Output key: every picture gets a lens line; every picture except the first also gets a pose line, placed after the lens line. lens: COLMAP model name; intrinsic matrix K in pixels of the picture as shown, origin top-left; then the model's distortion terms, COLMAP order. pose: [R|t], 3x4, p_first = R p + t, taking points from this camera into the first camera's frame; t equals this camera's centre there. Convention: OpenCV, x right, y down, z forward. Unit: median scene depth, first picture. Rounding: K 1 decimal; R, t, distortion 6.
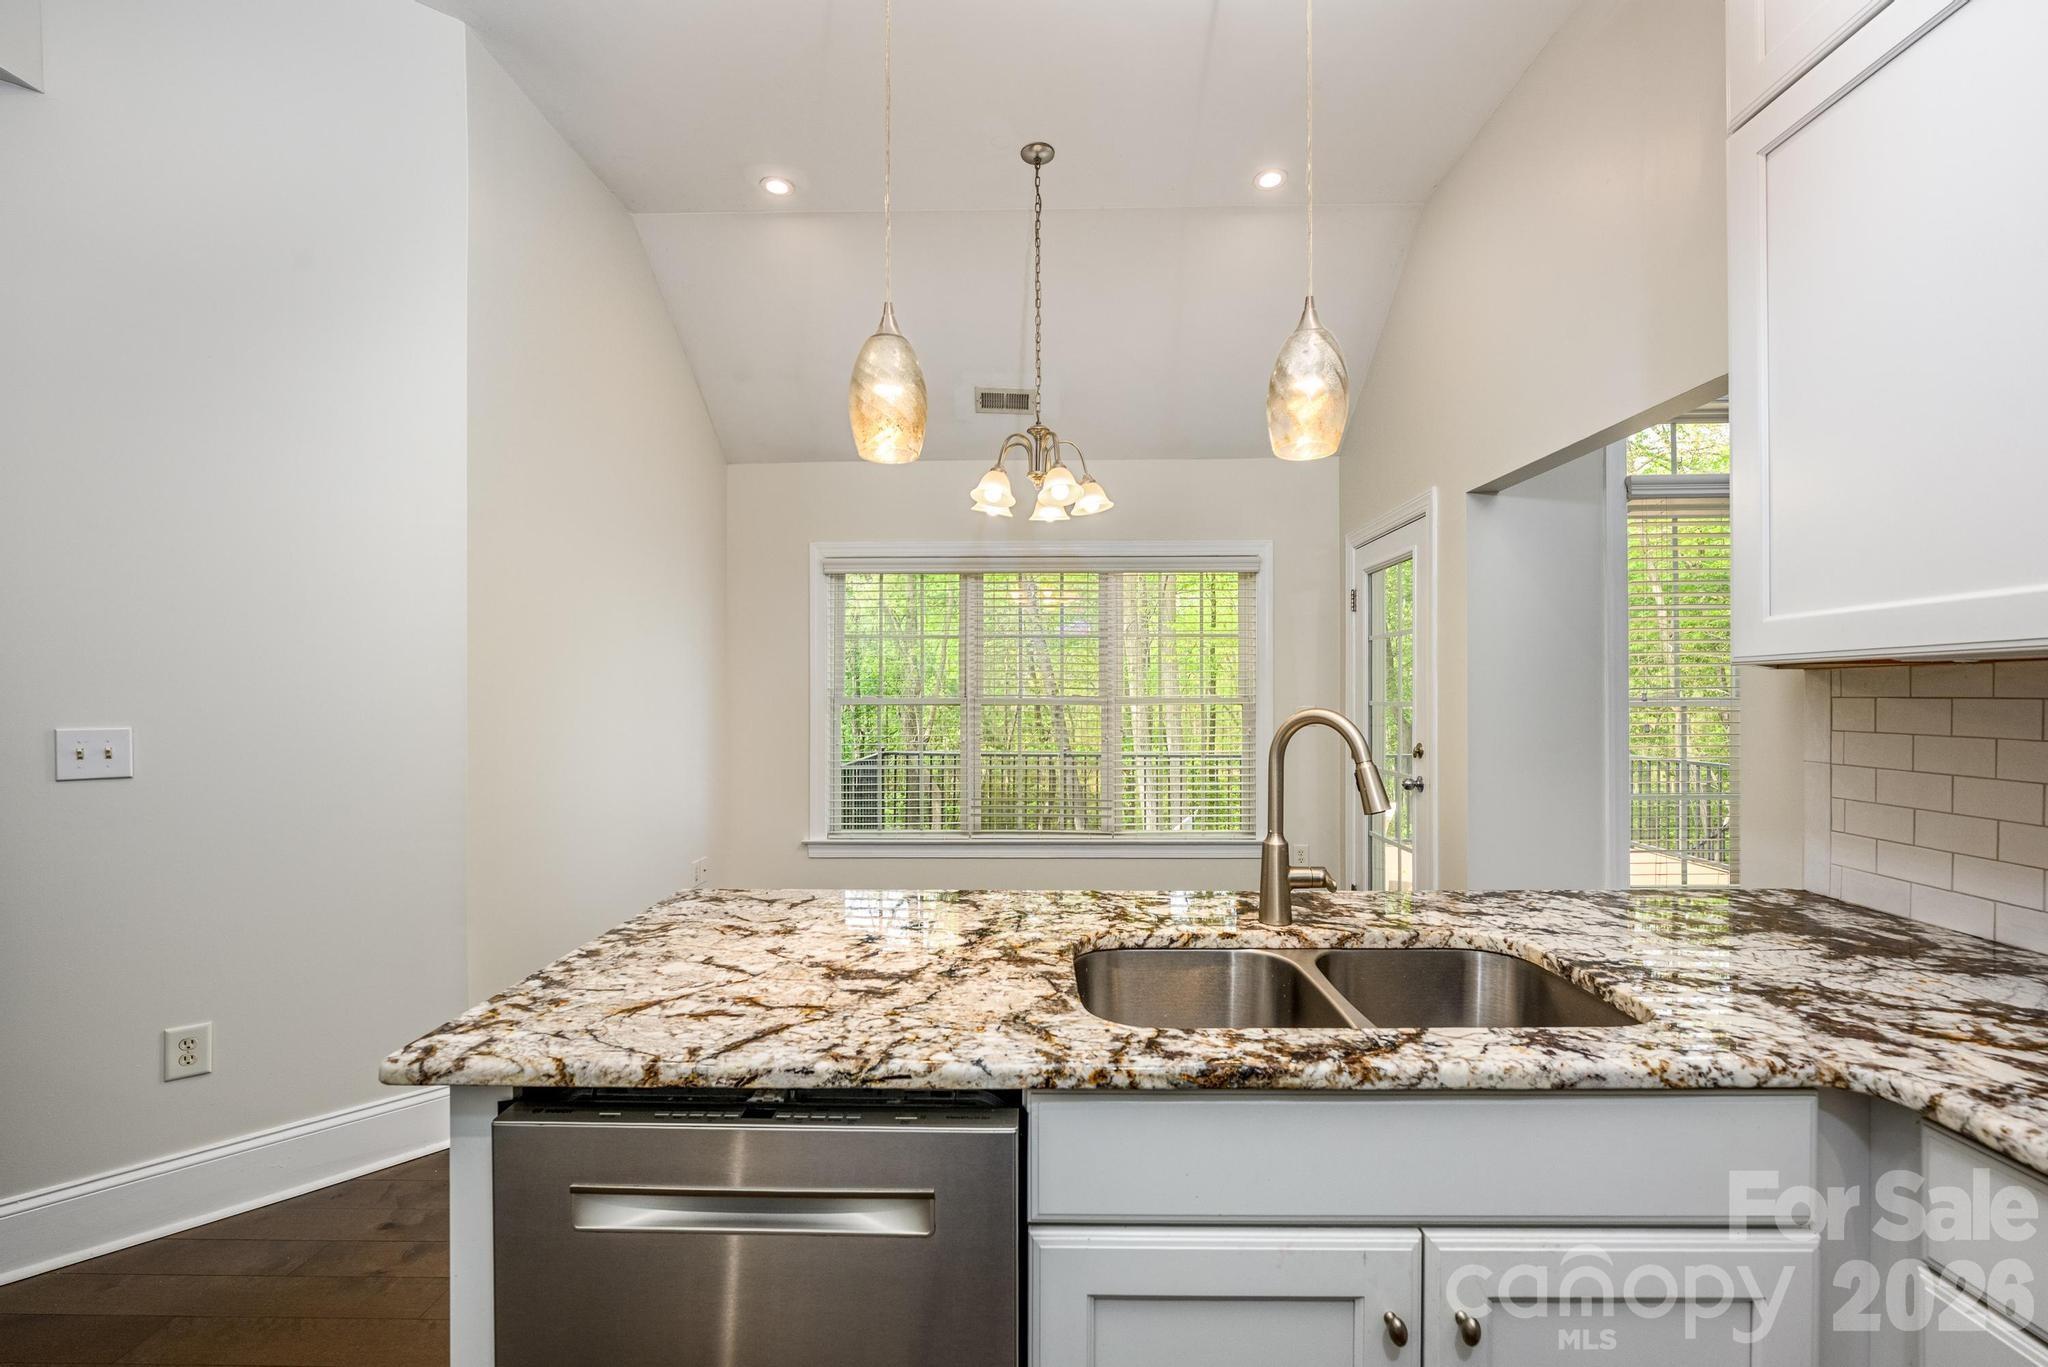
lens RADIAL K [[830.2, 0, 1021.3], [0, 830.2, 704.4], [0, 0, 1]] dist [-0.003282, -0.003240]
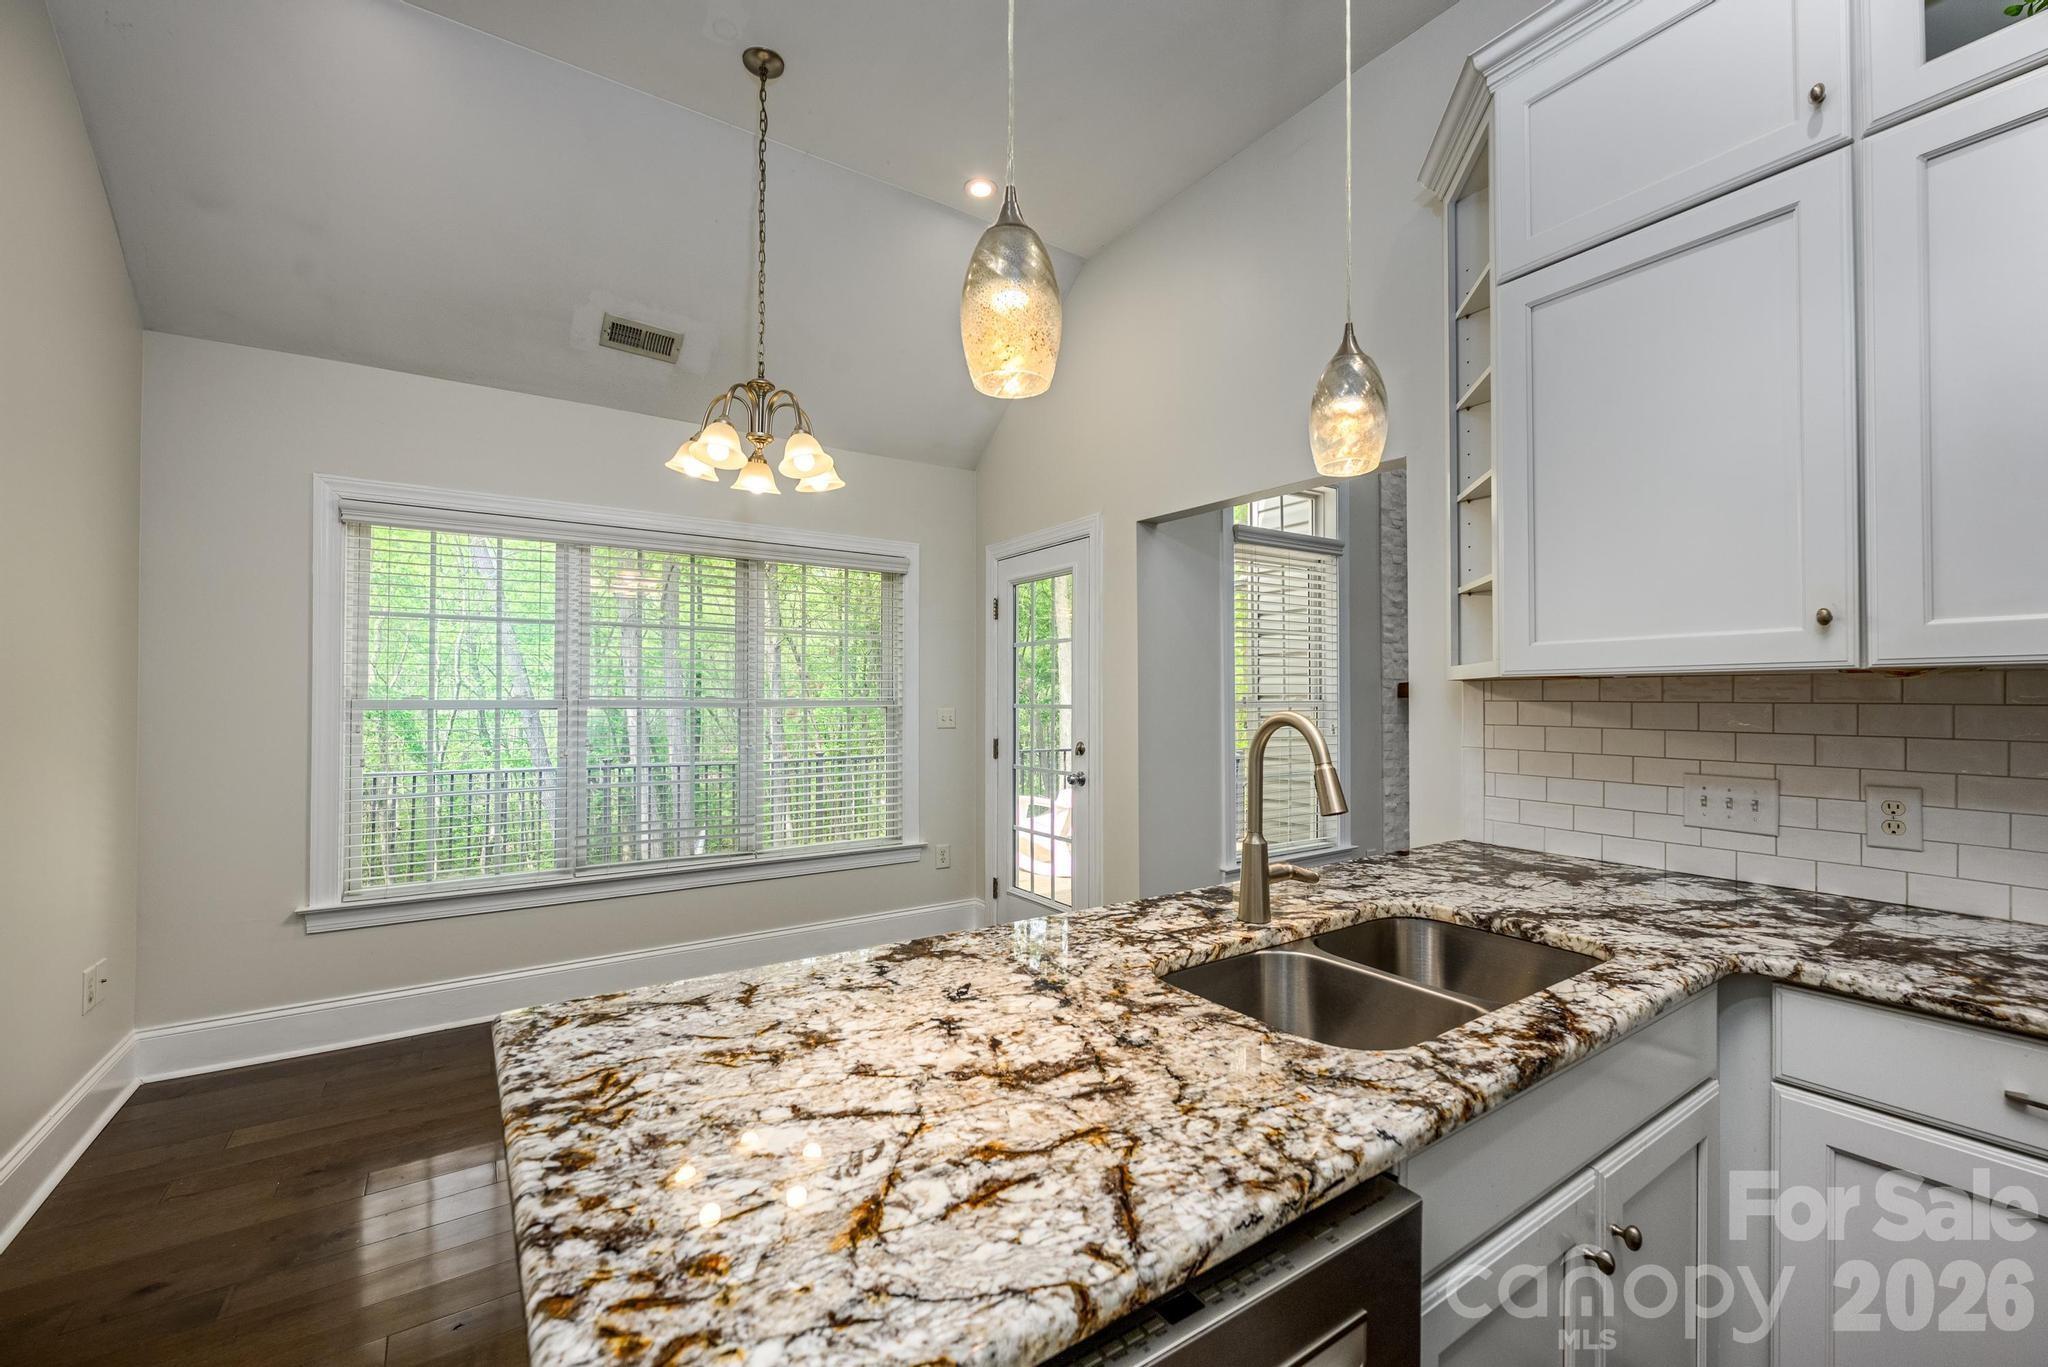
lens RADIAL K [[832.7, 0, 1021.4], [0, 832.7, 694.1], [0, 0, 1]] dist [-0.006716, 0.000352]
pose [[0.815716, 0.005997, 0.578422, -0.718312], [0.002761, 0.999895, -0.014260, -0.003273], [-0.578446, 0.013229, 0.815613, 0.445230]]
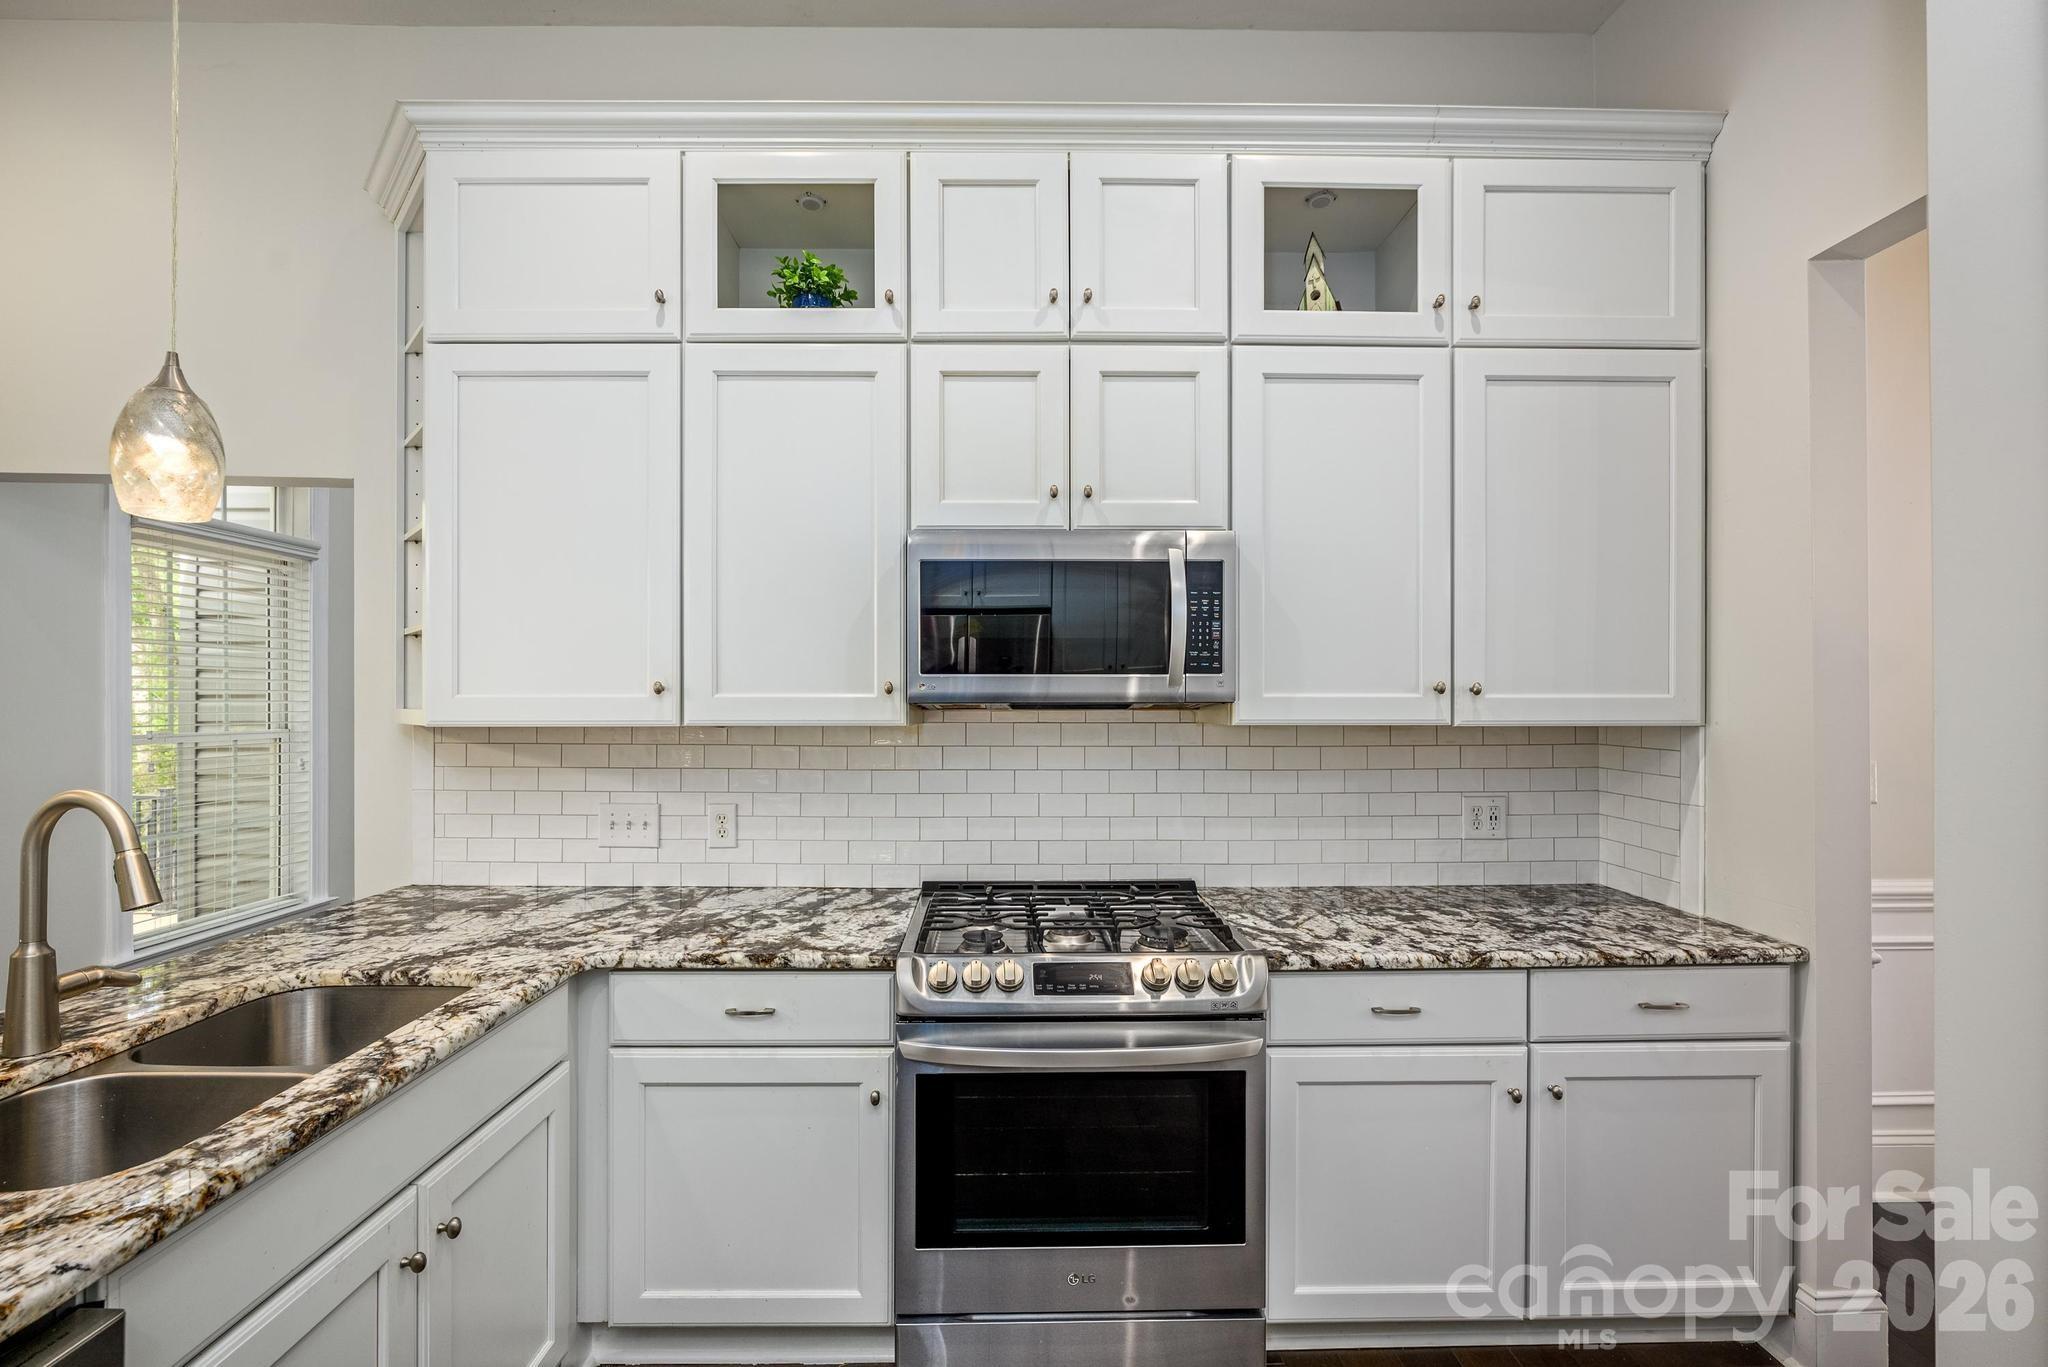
lens RADIAL K [[861.5, 0, 1023.3], [0, 861.5, 703.3], [0, 0, 1]] dist [-0.003234, -0.000545]
pose [[-0.043306, 0.004679, 0.999051, -0.795307], [0.007127, 0.999965, -0.004374, -0.094752], [-0.999036, 0.006931, -0.043338, 0.081077]]
